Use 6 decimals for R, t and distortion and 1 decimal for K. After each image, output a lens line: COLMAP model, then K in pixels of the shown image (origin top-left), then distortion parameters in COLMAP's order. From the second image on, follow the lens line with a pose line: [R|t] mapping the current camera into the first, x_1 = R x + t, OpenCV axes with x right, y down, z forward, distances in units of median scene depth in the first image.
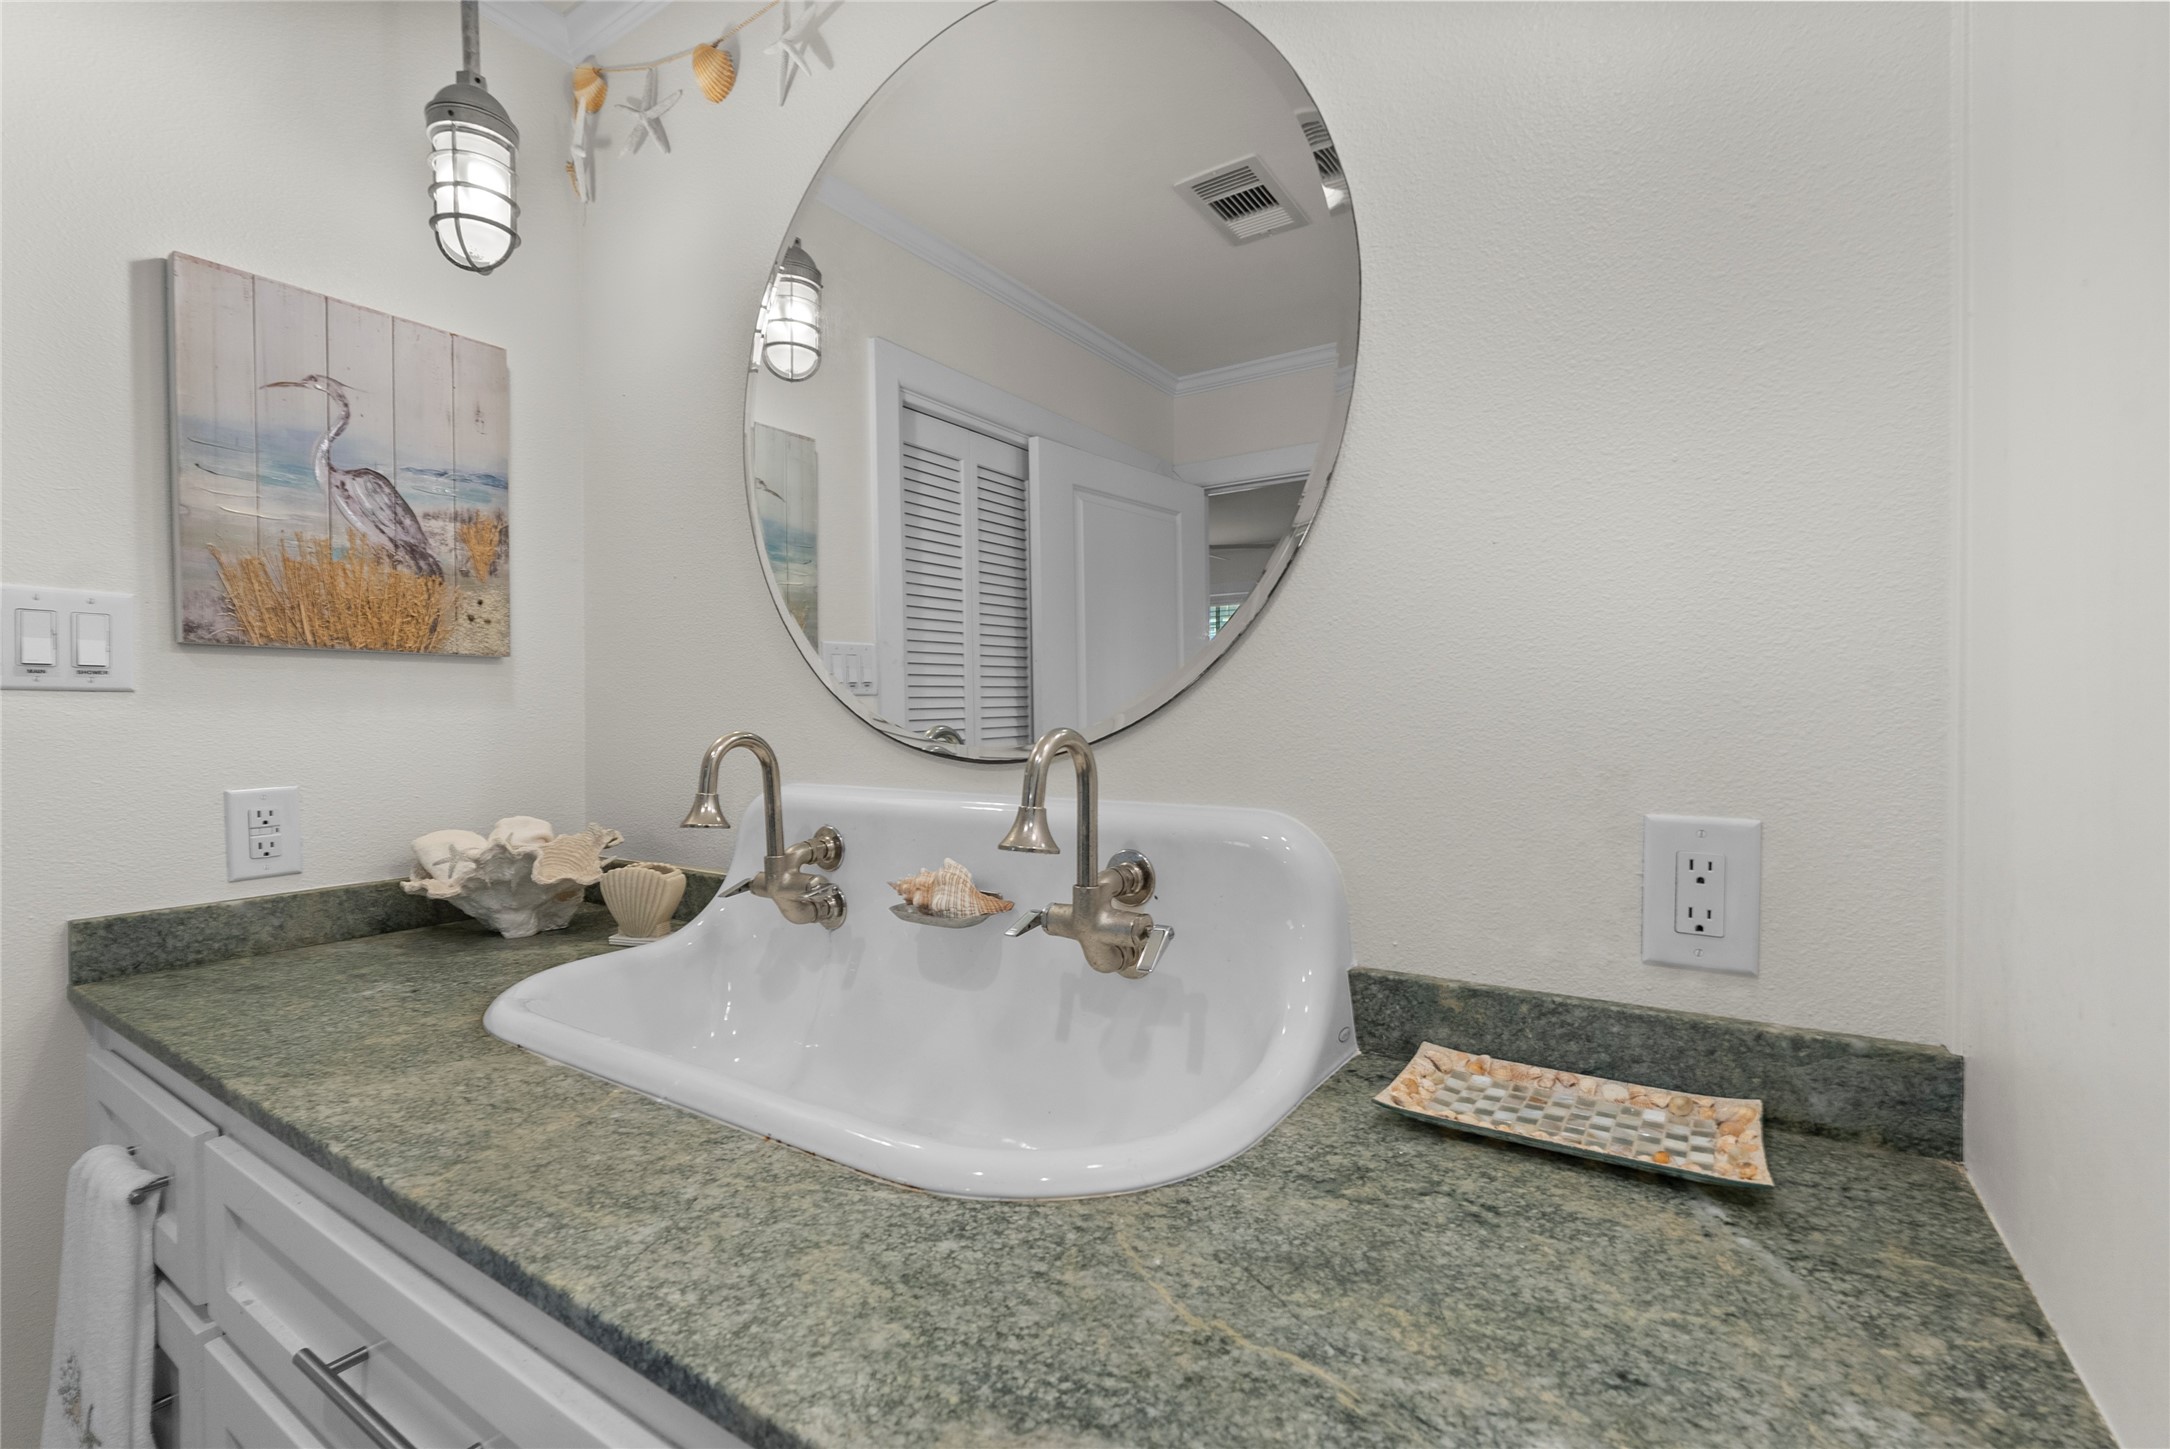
lens RADIAL K [[941.6, 0, 1083.3], [0, 941.6, 726.3], [0, 0, 1]] dist [-0.000663, 0.000118]
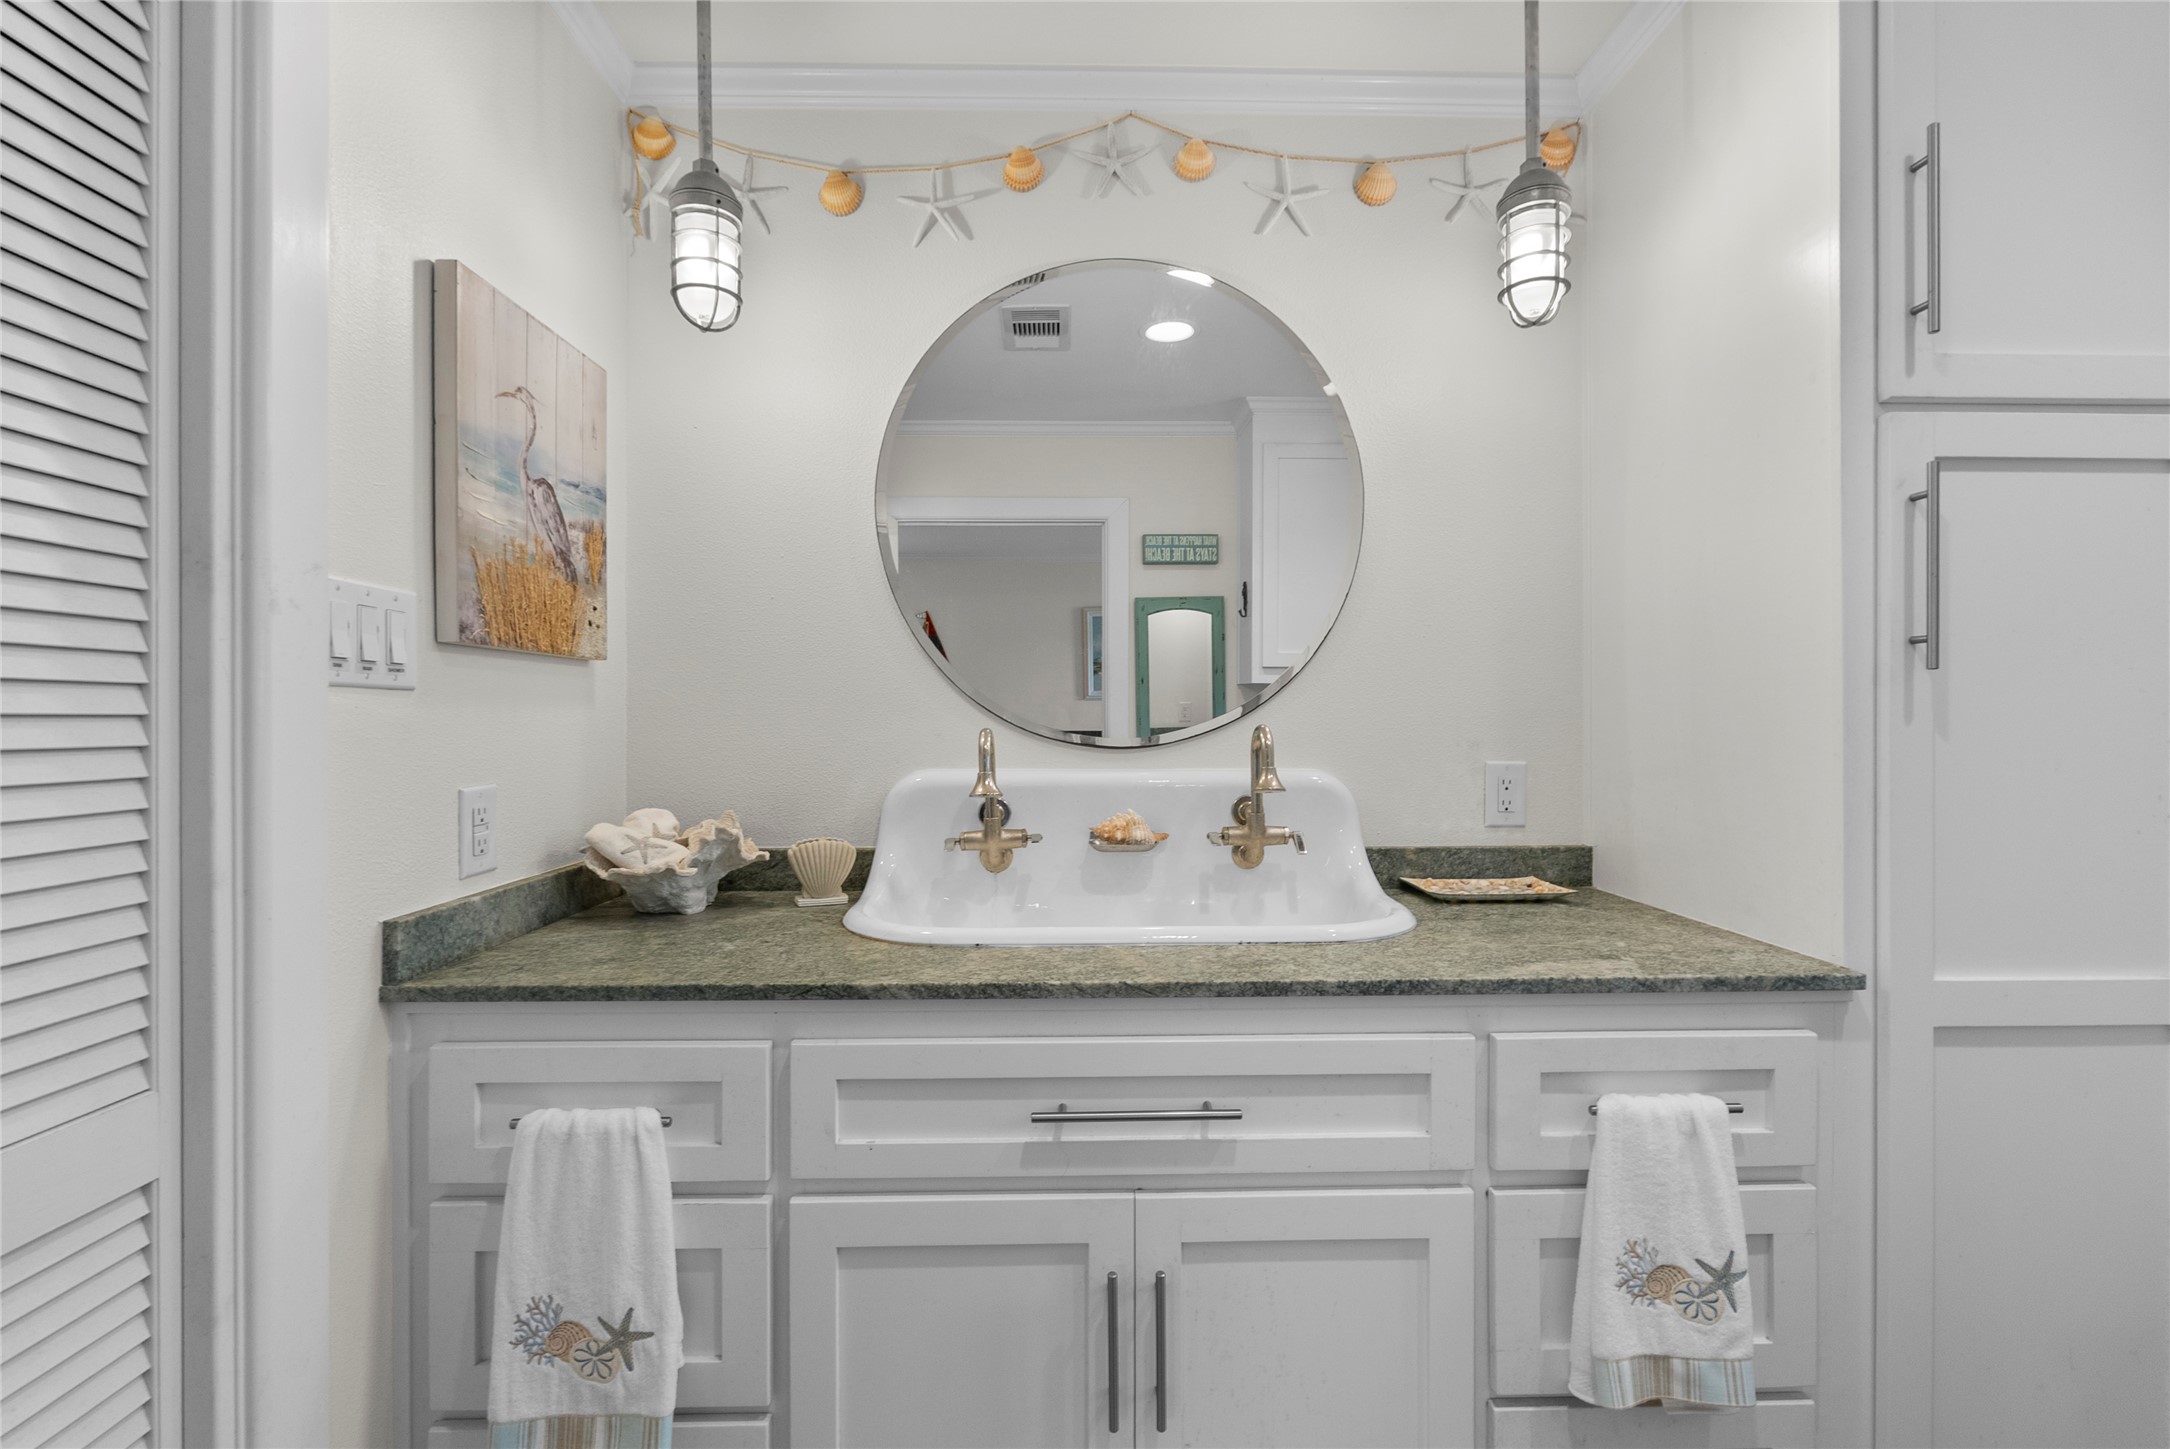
lens RADIAL K [[944.0, 0, 1083.2], [0, 944.0, 715.1], [0, 0, 1]] dist [0.000668, -0.000020]
pose [[0.827010, 0.005297, 0.562162, -1.153697], [0.004364, 0.999865, -0.015841, 0.010069], [-0.562170, 0.015554, 0.826875, -0.266279]]
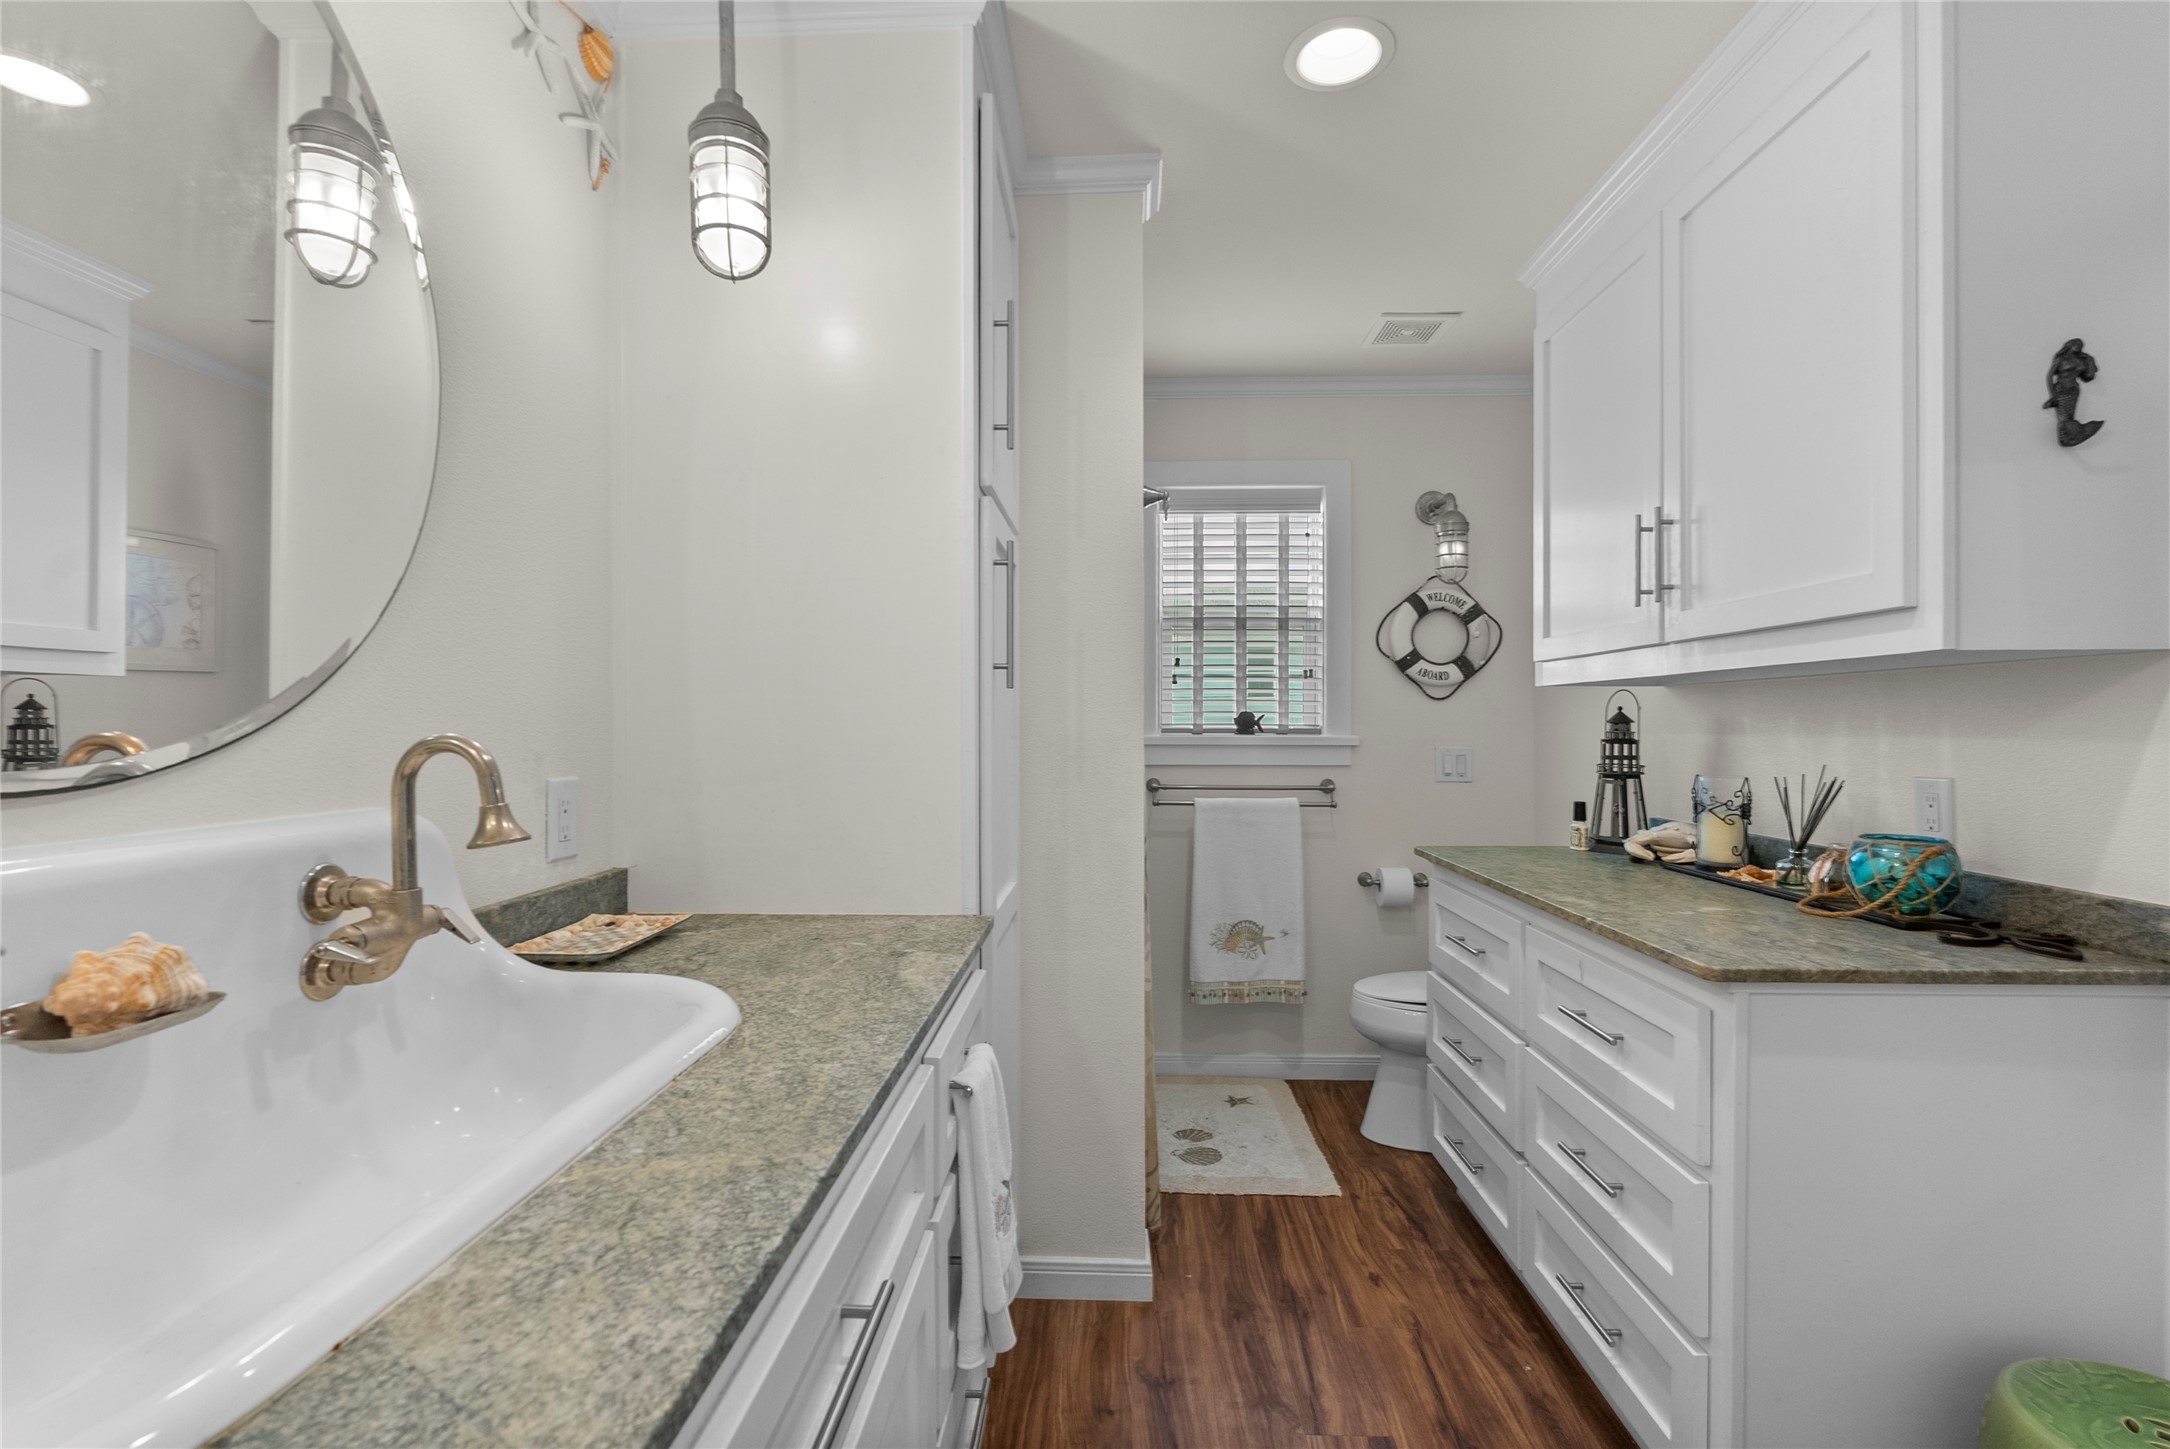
lens RADIAL K [[968.5, 0, 1083.8], [0, 968.5, 722.0], [0, 0, 1]] dist [-0.008038, 0.000659]
pose [[-0.513426, 0.008619, 0.858091, -1.137885], [0.014561, 0.999893, -0.001331, 0.003376], [-0.858010, 0.011811, -0.513496, 0.823429]]
